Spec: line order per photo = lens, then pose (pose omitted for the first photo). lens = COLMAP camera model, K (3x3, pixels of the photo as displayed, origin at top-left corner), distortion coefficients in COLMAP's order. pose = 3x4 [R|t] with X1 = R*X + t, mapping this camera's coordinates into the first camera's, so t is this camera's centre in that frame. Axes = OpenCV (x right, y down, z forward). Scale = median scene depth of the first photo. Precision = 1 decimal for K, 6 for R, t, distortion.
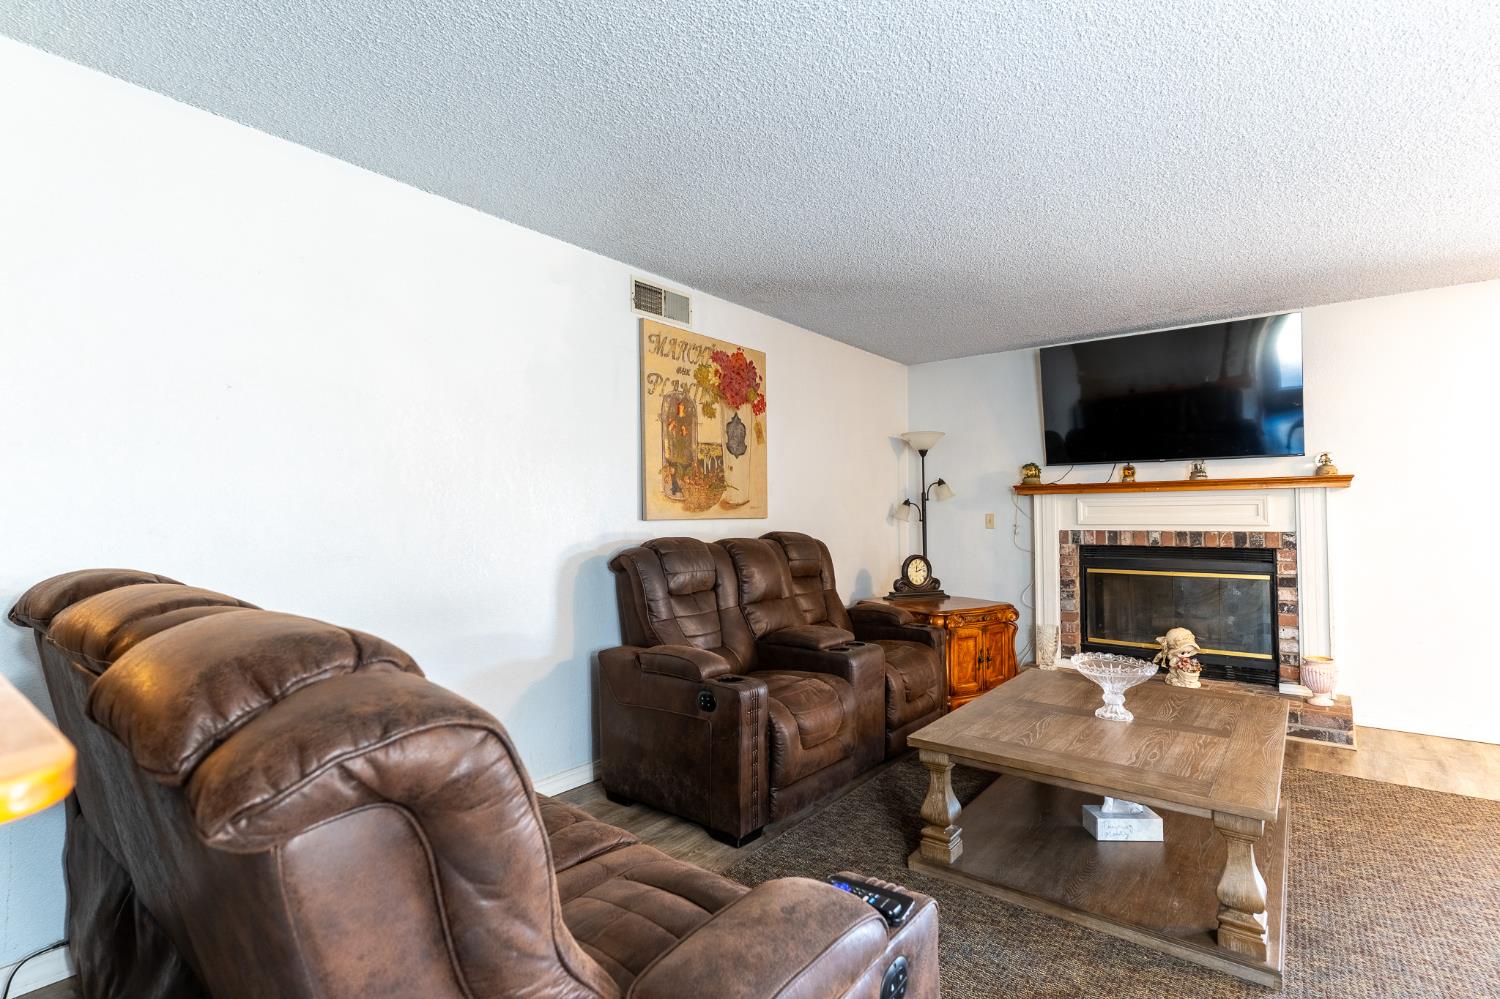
lens RADIAL K [[710.2, 0, 748.4], [0, 710.2, 498.8], [0, 0, 1]] dist [0.002973, -0.000287]
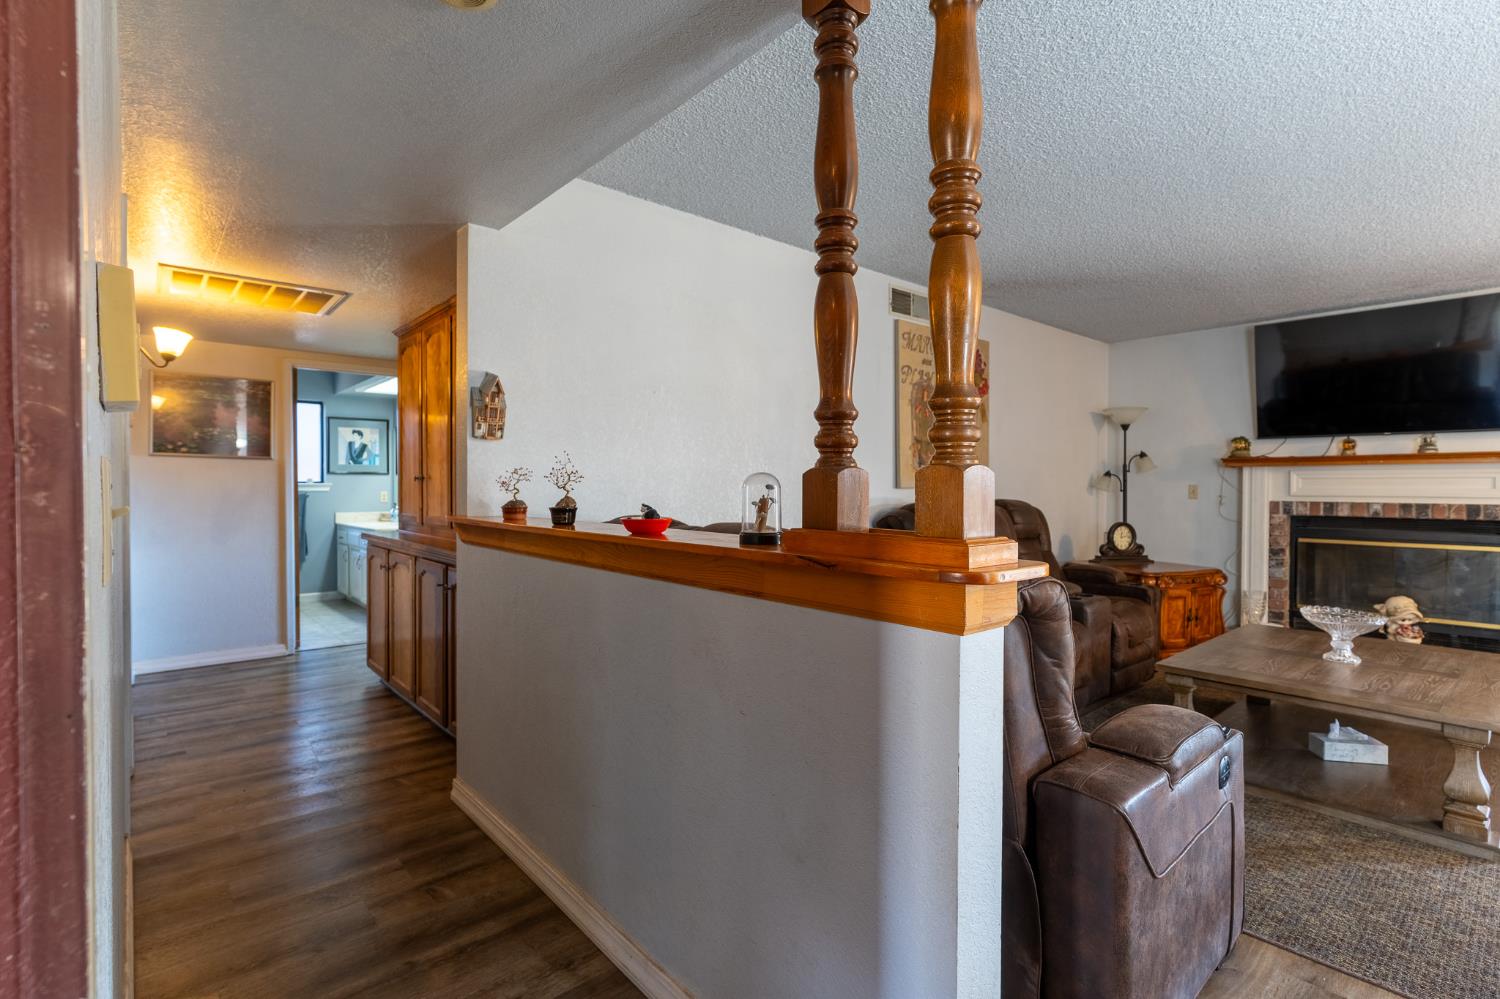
lens RADIAL K [[710.2, 0, 748.2], [0, 710.2, 497.6], [0, 0, 1]] dist [0.002973, -0.000287]
pose [[0.982747, 0.010763, -0.184640, -0.142452], [-0.003005, 0.999103, 0.042244, -0.003265], [0.184929, -0.040960, 0.981898, -0.195117]]
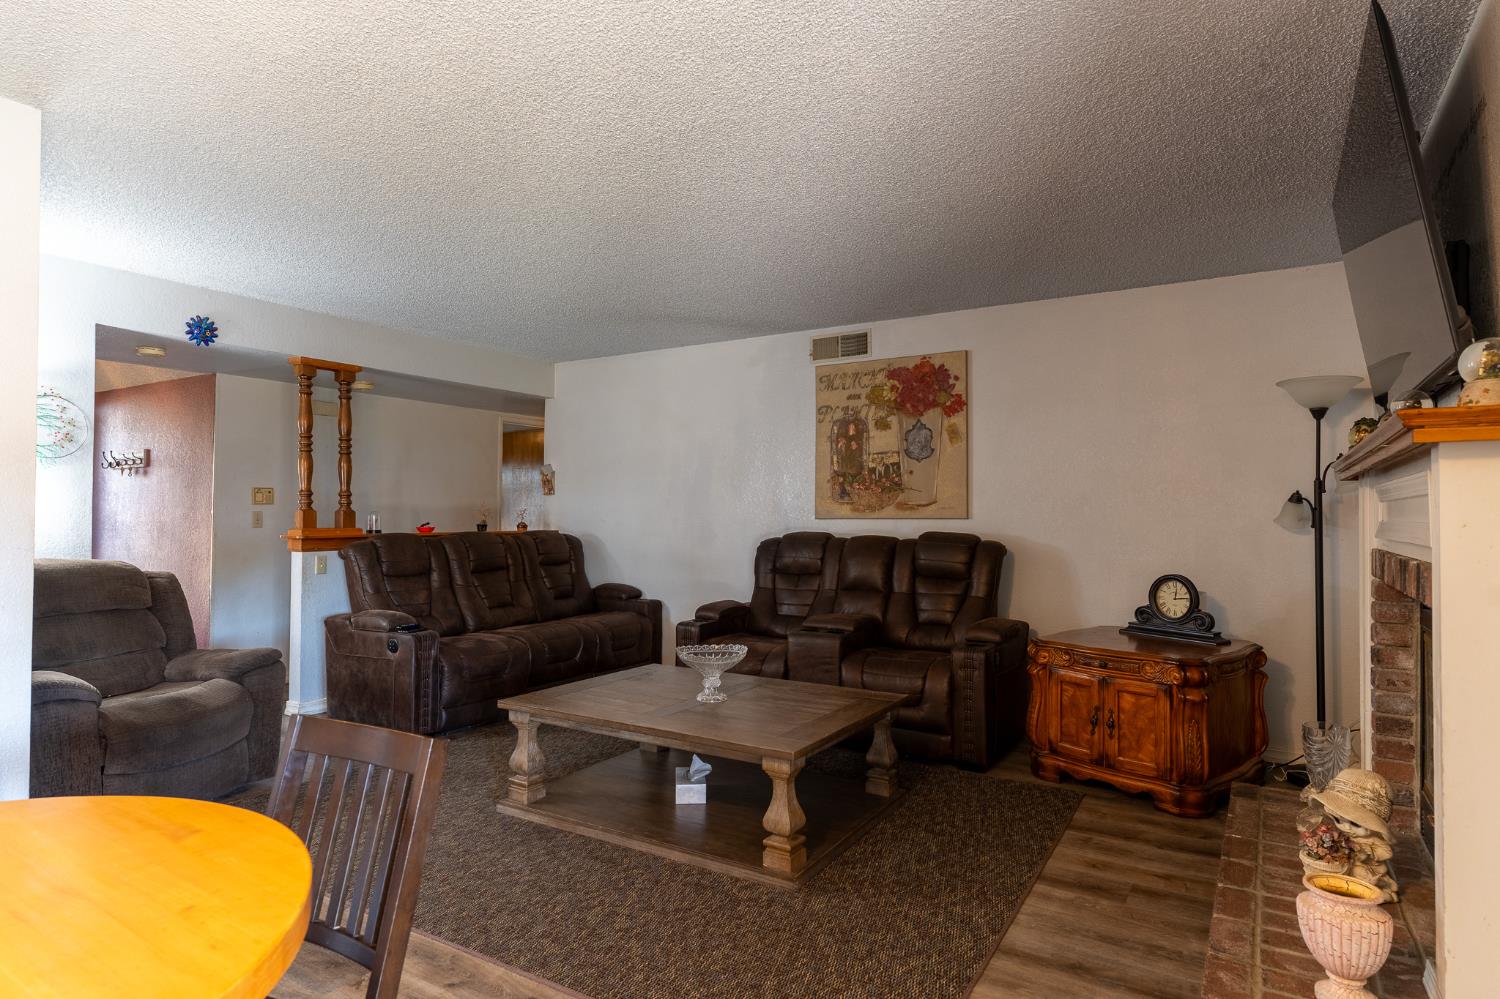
lens RADIAL K [[822.2, 0, 752.7], [0, 822.2, 499.0], [0, 0, 1]] dist [-0.005404, 0.004817]
pose [[0.115713, -0.014407, -0.993178, 1.122372], [0.020375, 0.999719, -0.012128, 0.007859], [0.993074, -0.018833, 0.115974, 0.577275]]
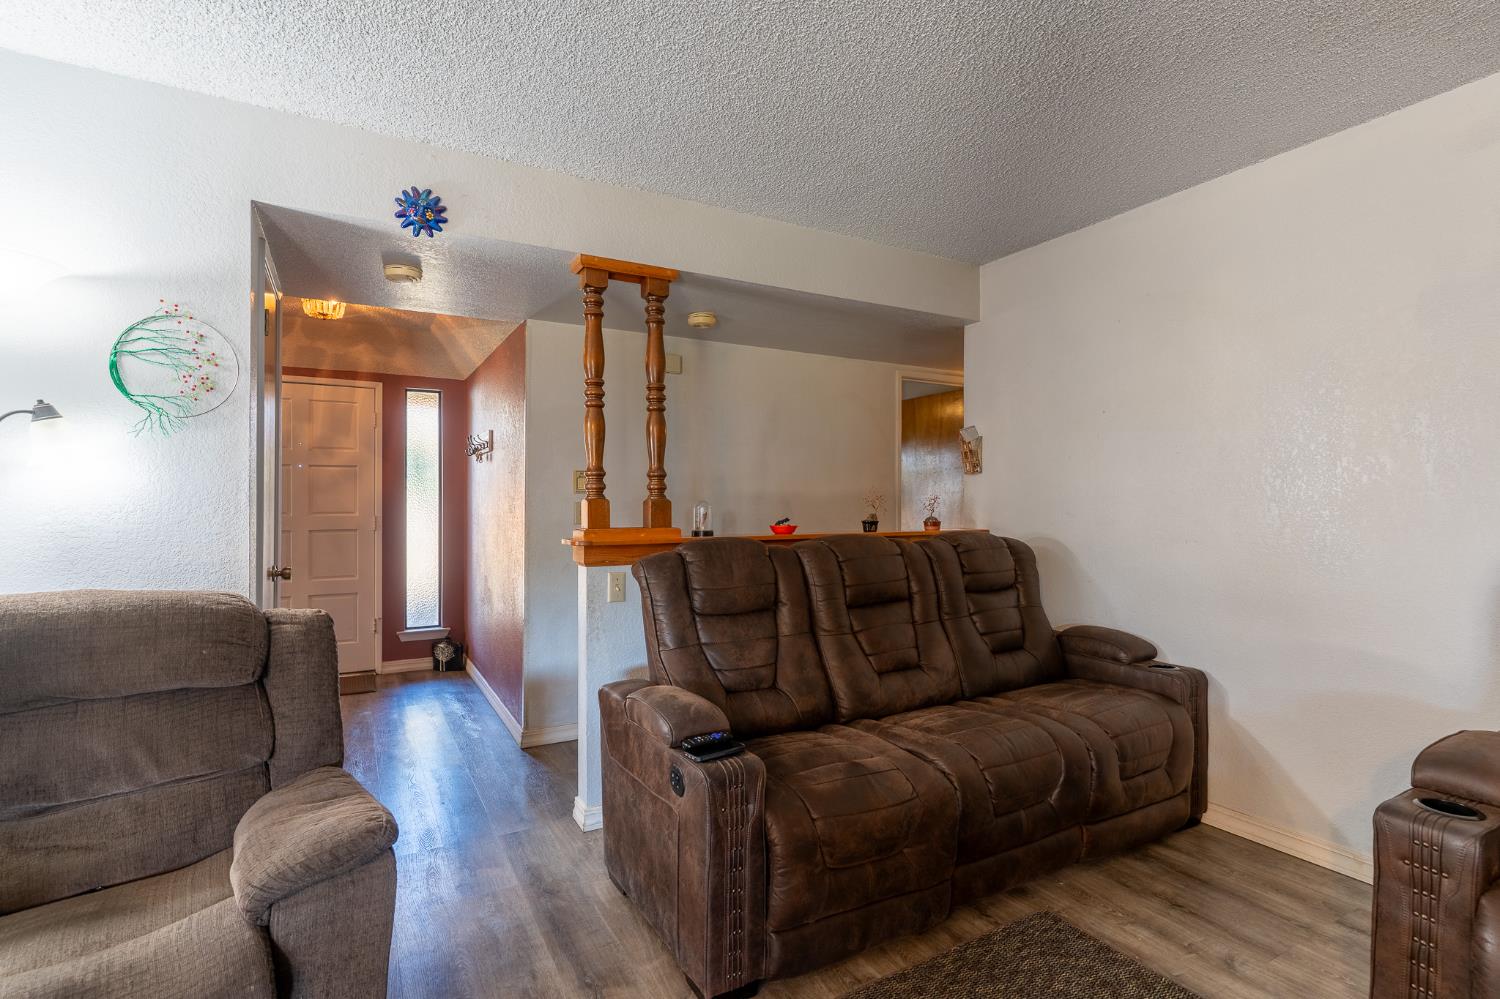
lens RADIAL K [[722.1, 0, 752.8], [0, 722.1, 499.9], [0, 0, 1]] dist [-0.004470, 0.000530]
pose [[-0.379038, -0.001441, -0.925380, 0.433324], [0.026489, 0.999572, -0.012407, 0.008282], [0.925002, -0.029215, -0.378838, 0.457559]]
